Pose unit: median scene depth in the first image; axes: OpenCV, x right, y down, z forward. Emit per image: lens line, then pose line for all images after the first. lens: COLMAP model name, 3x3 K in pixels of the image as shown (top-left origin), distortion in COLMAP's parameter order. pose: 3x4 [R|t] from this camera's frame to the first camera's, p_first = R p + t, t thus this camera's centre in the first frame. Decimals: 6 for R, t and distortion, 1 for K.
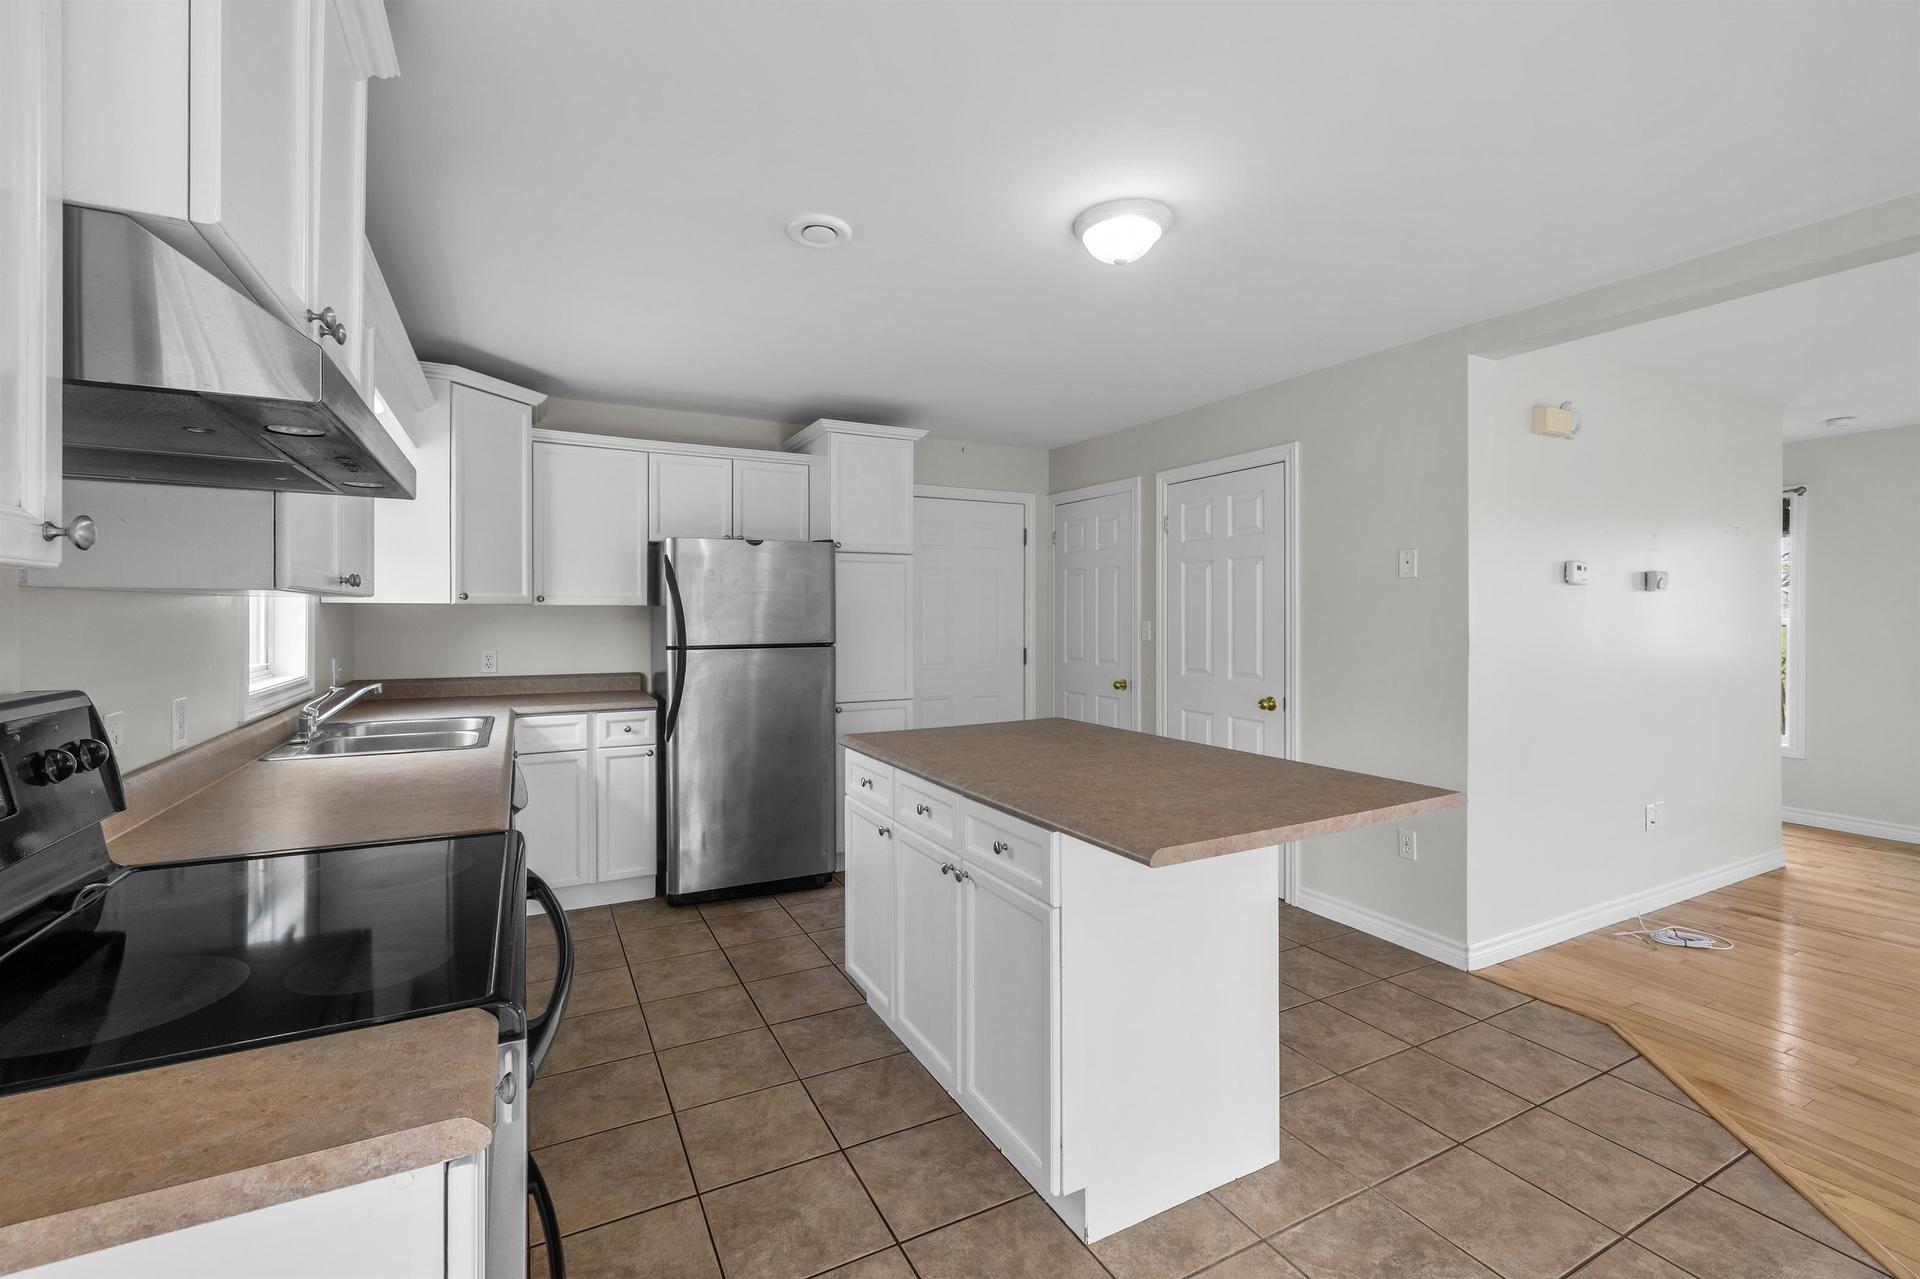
lens RADIAL K [[802.3, 0, 936.7], [0, 802.3, 618.9], [0, 0, 1]] dist [-0.000178, 0.000128]
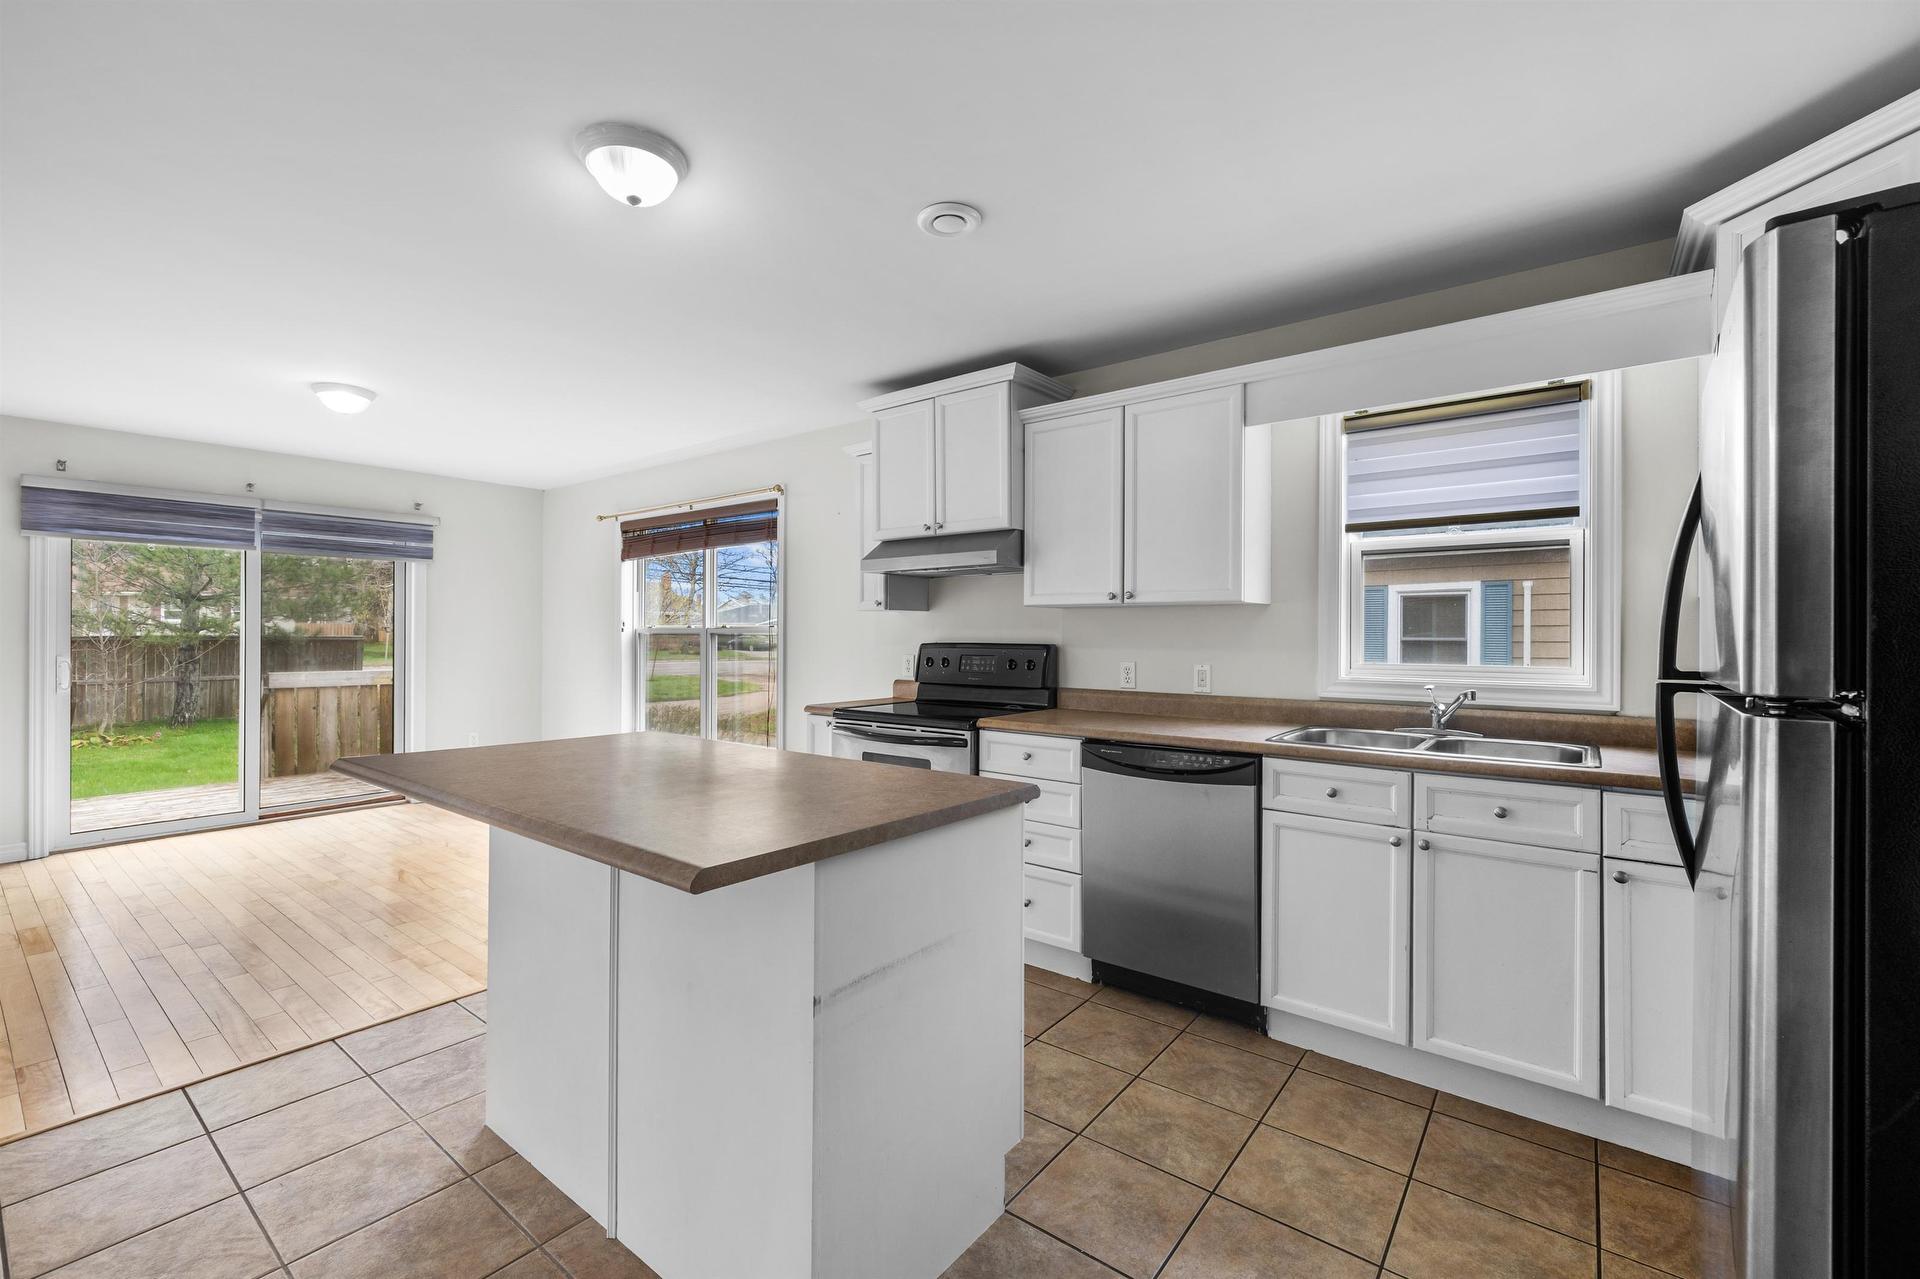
lens RADIAL K [[812.1, 0, 944.7], [0, 812.1, 637.0], [0, 0, 1]] dist [0.002767, 0.000276]
pose [[-0.908436, -0.004994, -0.417993, 0.216861], [-0.008962, 0.999931, 0.007531, 0.018325], [0.417927, 0.010588, -0.908419, 1.514308]]
